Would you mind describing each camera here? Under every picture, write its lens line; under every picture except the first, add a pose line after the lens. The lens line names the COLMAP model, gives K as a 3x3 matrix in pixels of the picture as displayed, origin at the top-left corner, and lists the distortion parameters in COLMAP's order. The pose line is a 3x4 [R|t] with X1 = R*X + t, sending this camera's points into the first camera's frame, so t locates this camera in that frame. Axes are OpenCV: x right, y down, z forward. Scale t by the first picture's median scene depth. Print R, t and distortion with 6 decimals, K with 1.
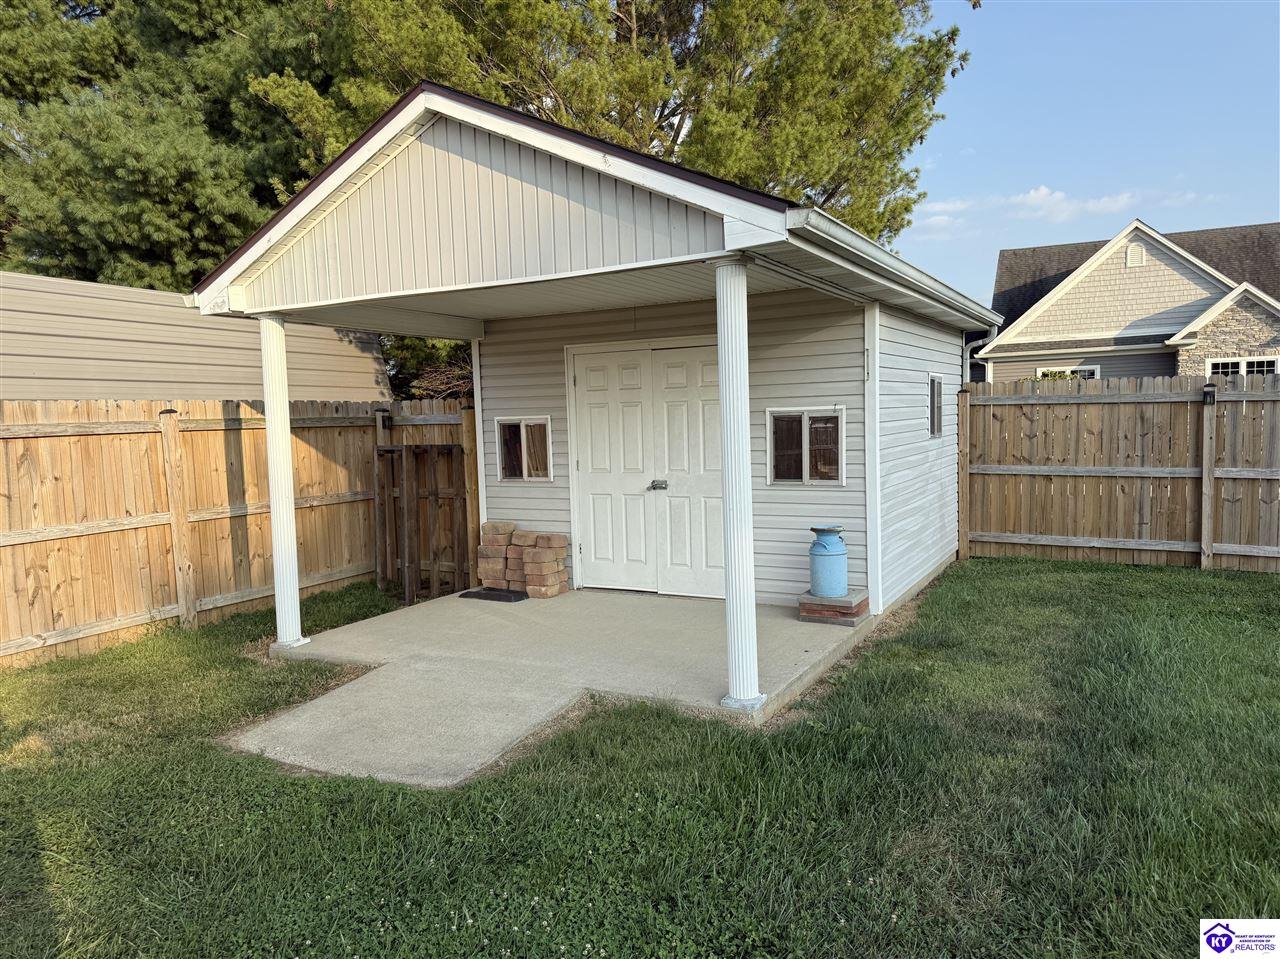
lens RADIAL K [[899.5, 0, 641.7], [0, 899.5, 483.2], [0, 0, 1]] dist [0.036611, 0.001063]
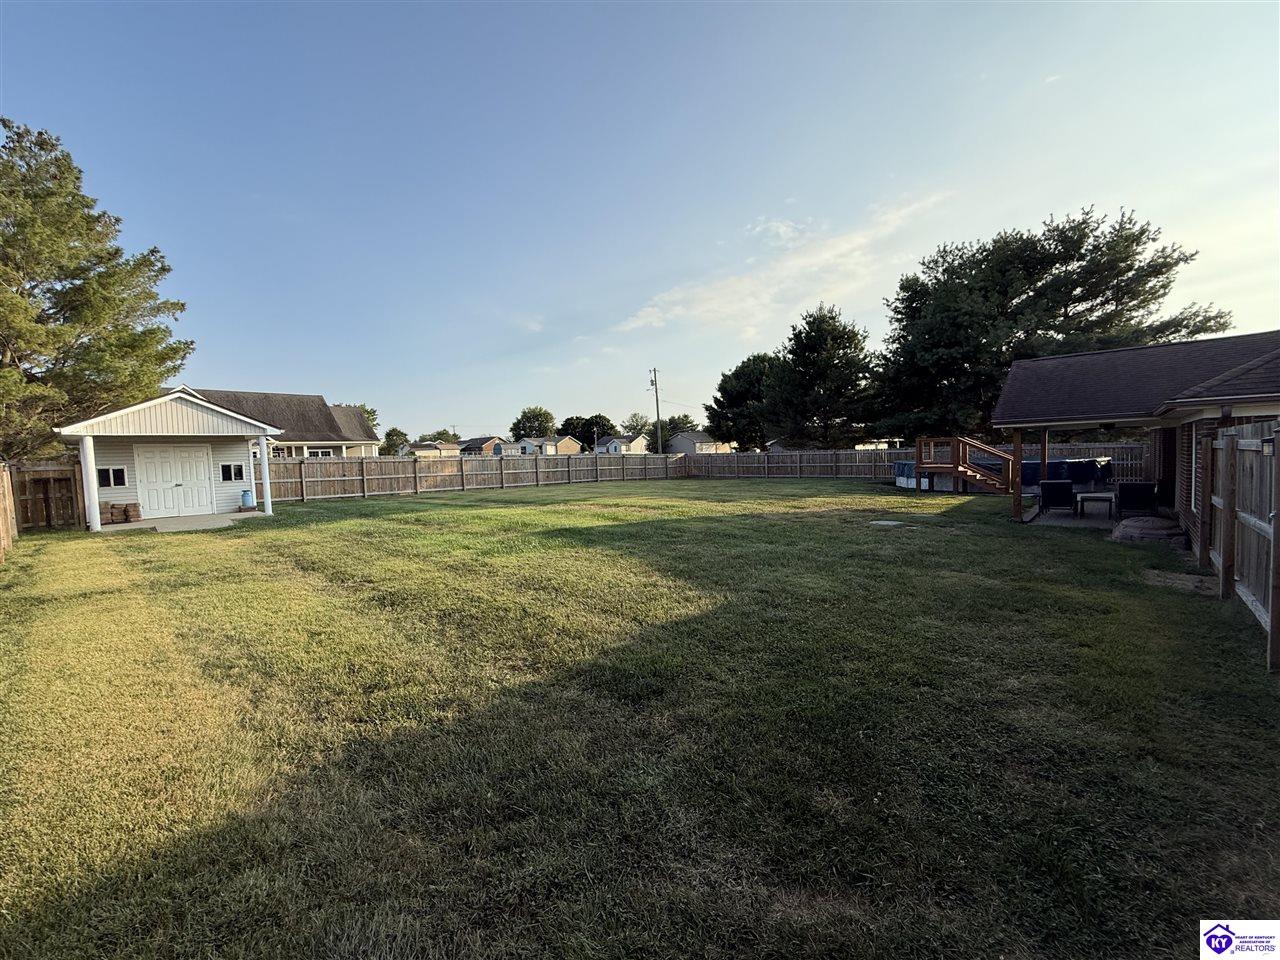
lens RADIAL K [[513.2, 0, 642.1], [0, 513.2, 478.9], [0, 0, 1]] dist [0.000831, 0.000058]
pose [[0.245736, -0.026210, 0.968982, -1.413250], [0.101692, 0.994815, 0.001119, 0.152808], [-0.963988, 0.098262, 0.247128, -1.196283]]
